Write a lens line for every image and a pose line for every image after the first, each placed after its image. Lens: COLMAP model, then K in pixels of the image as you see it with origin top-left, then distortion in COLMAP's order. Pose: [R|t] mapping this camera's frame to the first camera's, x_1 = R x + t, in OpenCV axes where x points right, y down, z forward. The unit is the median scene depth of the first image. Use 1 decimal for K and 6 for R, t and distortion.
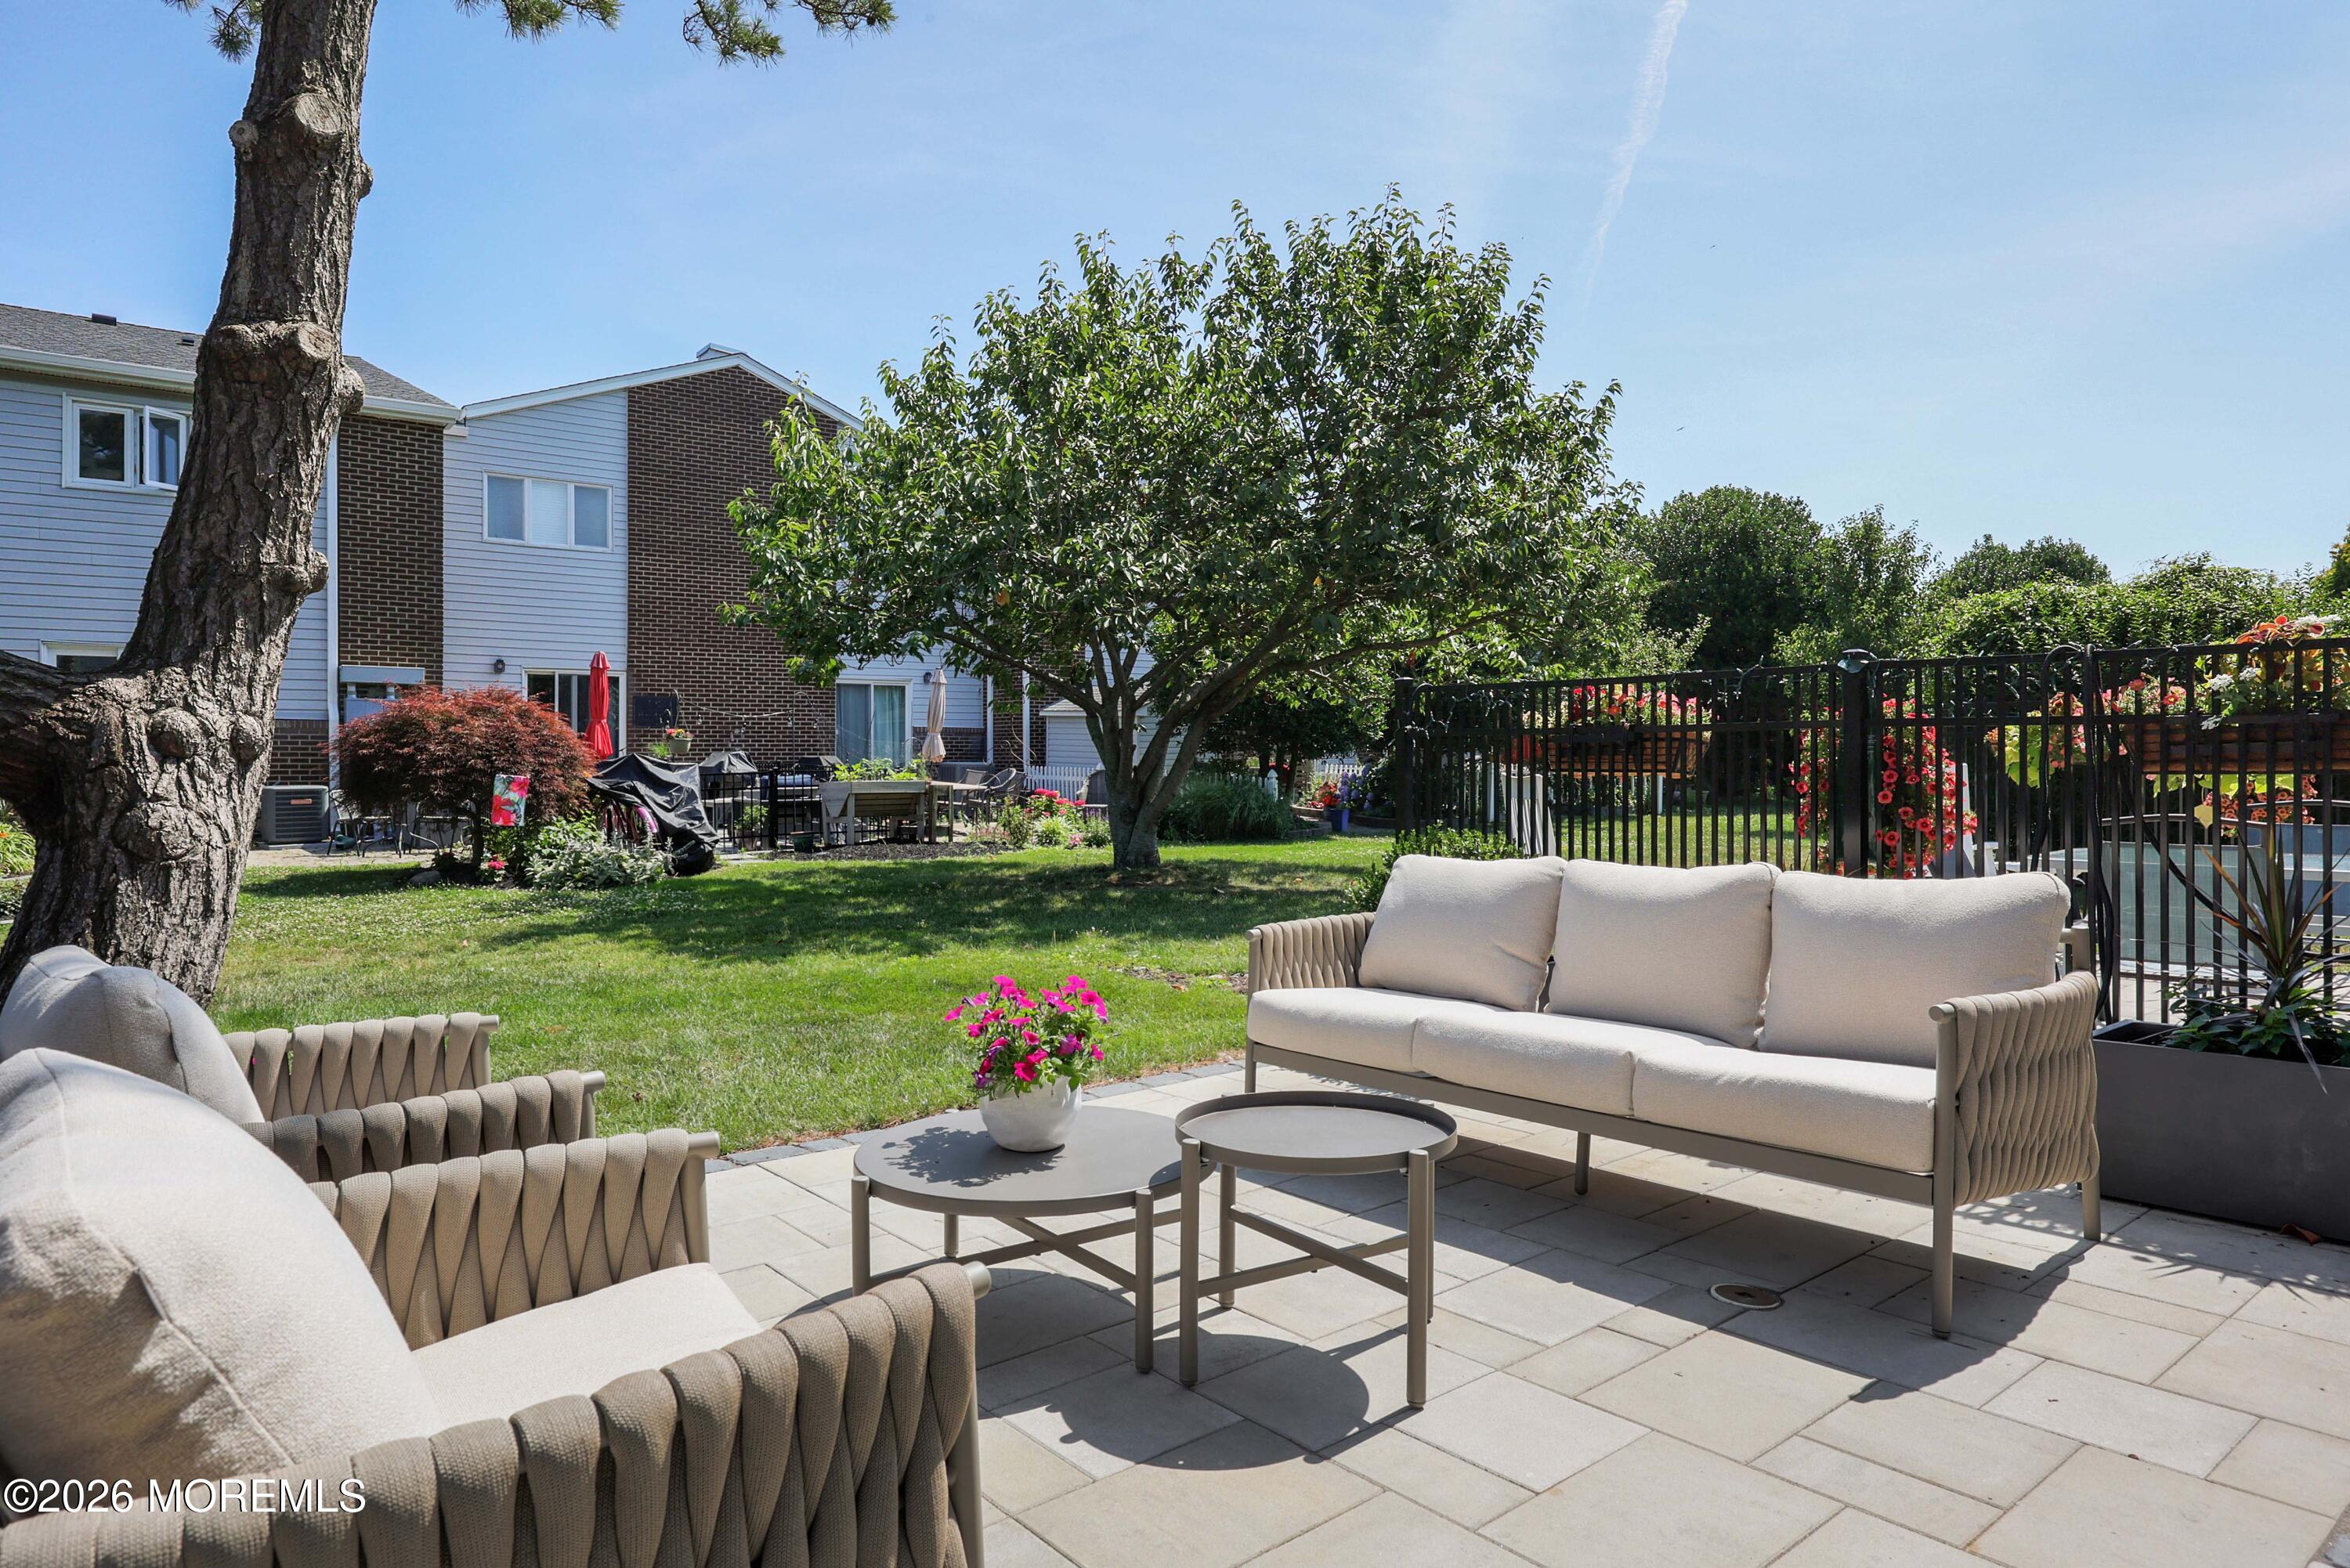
lens RADIAL K [[1454.5, 0, 1177.6], [0, 1454.5, 751.3], [0, 0, 1]] dist [-0.003773, -0.000894]
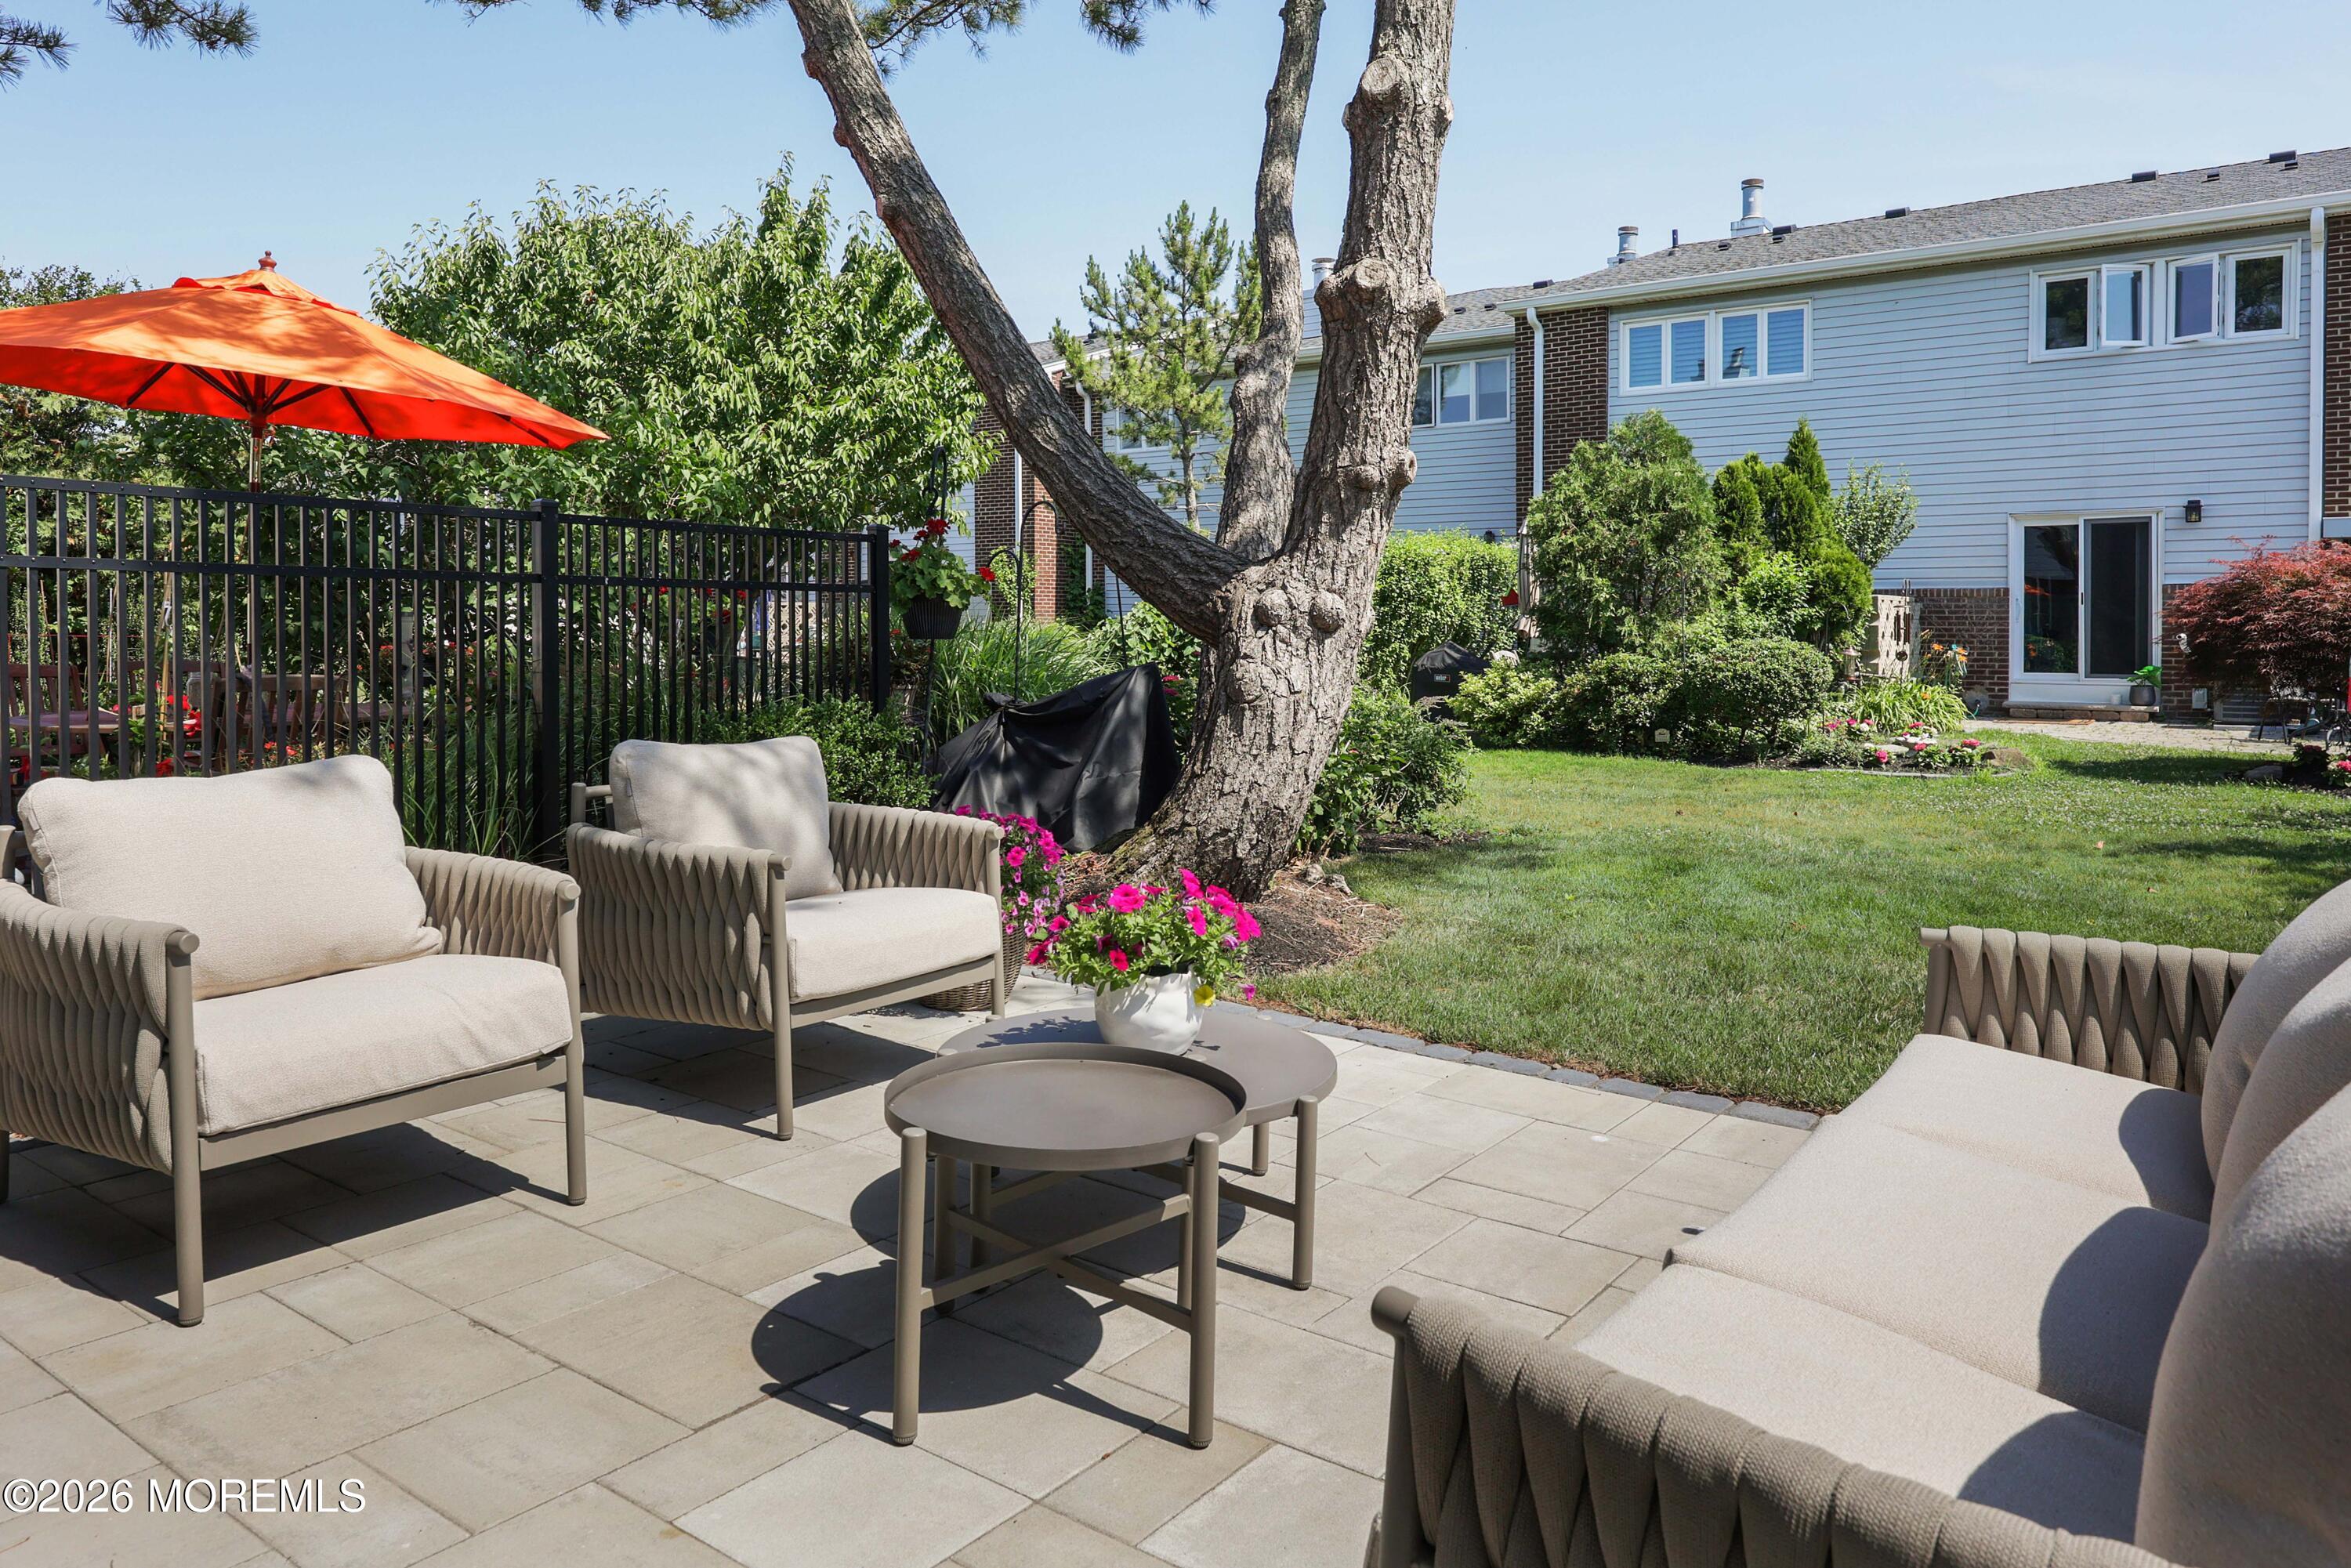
lens RADIAL K [[1562.8, 0, 1178.3], [0, 1562.8, 642.8], [0, 0, 1]] dist [0.003509, -0.002128]
pose [[0.214884, 0.014931, -0.976526, 0.623272], [-0.000400, 0.999884, 0.015200, -0.001838], [0.976640, -0.002875, 0.214865, 0.581345]]
